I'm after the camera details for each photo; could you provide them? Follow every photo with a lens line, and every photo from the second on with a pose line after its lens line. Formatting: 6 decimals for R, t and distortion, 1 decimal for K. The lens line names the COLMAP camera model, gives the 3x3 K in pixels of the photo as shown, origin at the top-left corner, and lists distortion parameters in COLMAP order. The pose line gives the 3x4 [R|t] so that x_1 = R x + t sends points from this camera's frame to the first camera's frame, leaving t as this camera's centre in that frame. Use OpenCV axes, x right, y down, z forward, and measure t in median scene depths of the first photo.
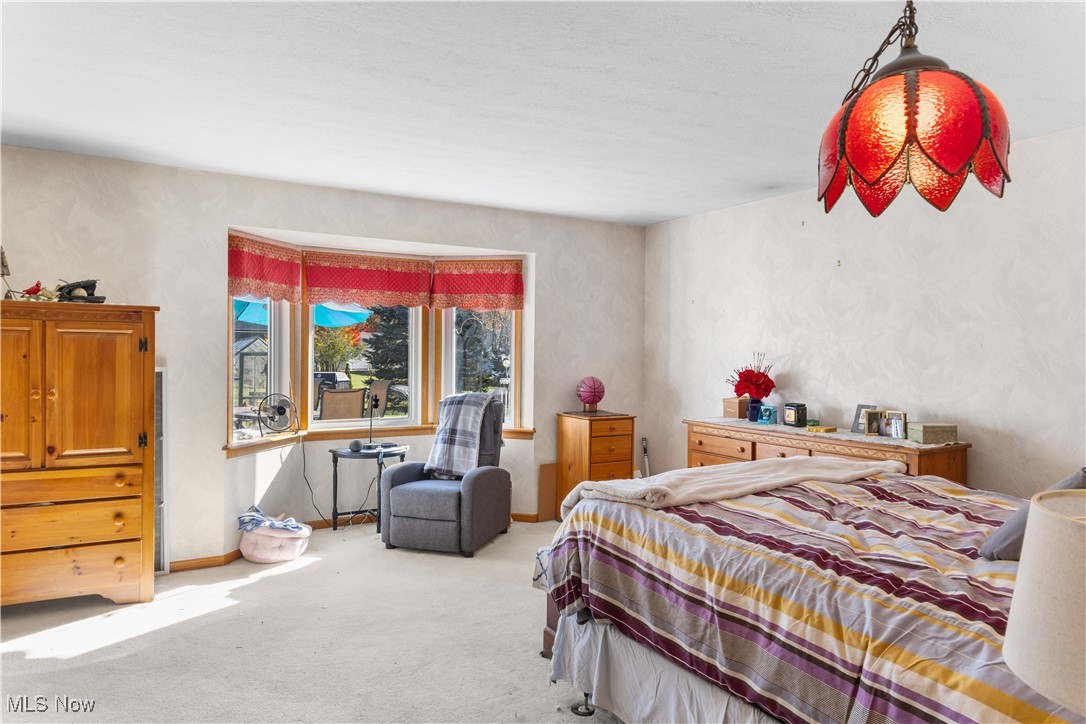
lens RADIAL K [[719.9, 0, 540.4], [0, 719.9, 361.9], [0, 0, 1]] dist [0.011367, -0.006036]
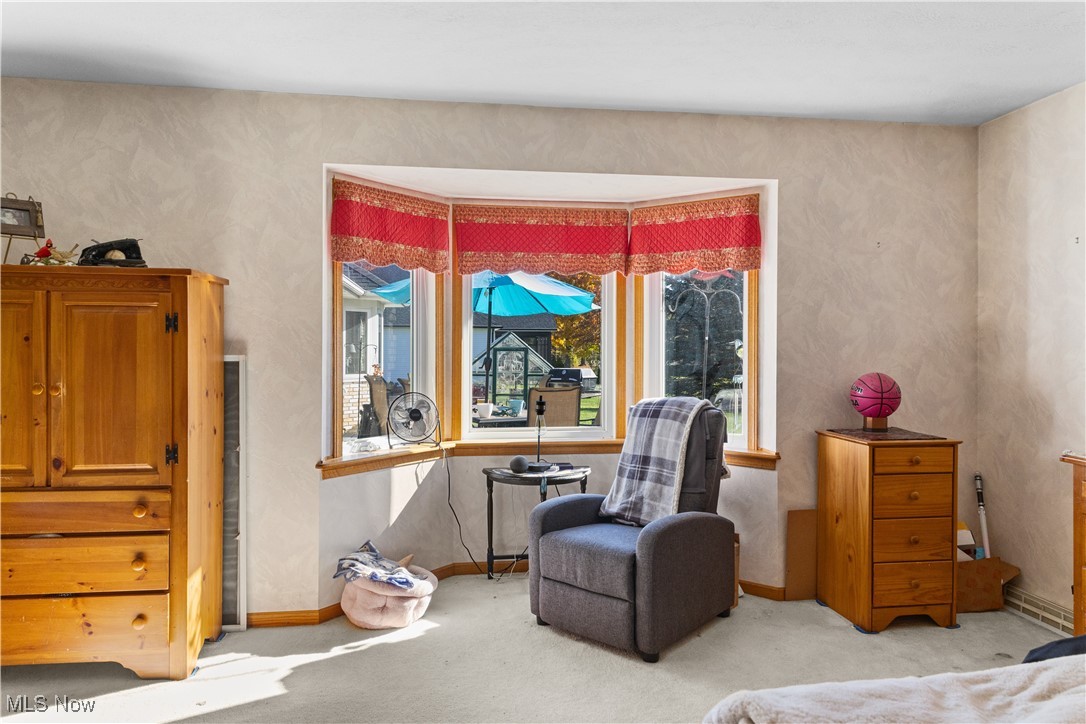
lens RADIAL K [[719.9, 0, 535.9], [0, 719.9, 352.9], [0, 0, 1]] dist [0.011367, -0.006036]
pose [[0.918952, -0.005010, -0.394338, 0.051246], [0.000769, 0.999940, -0.010912, 0.011174], [0.394369, 0.009724, 0.918901, 0.353593]]
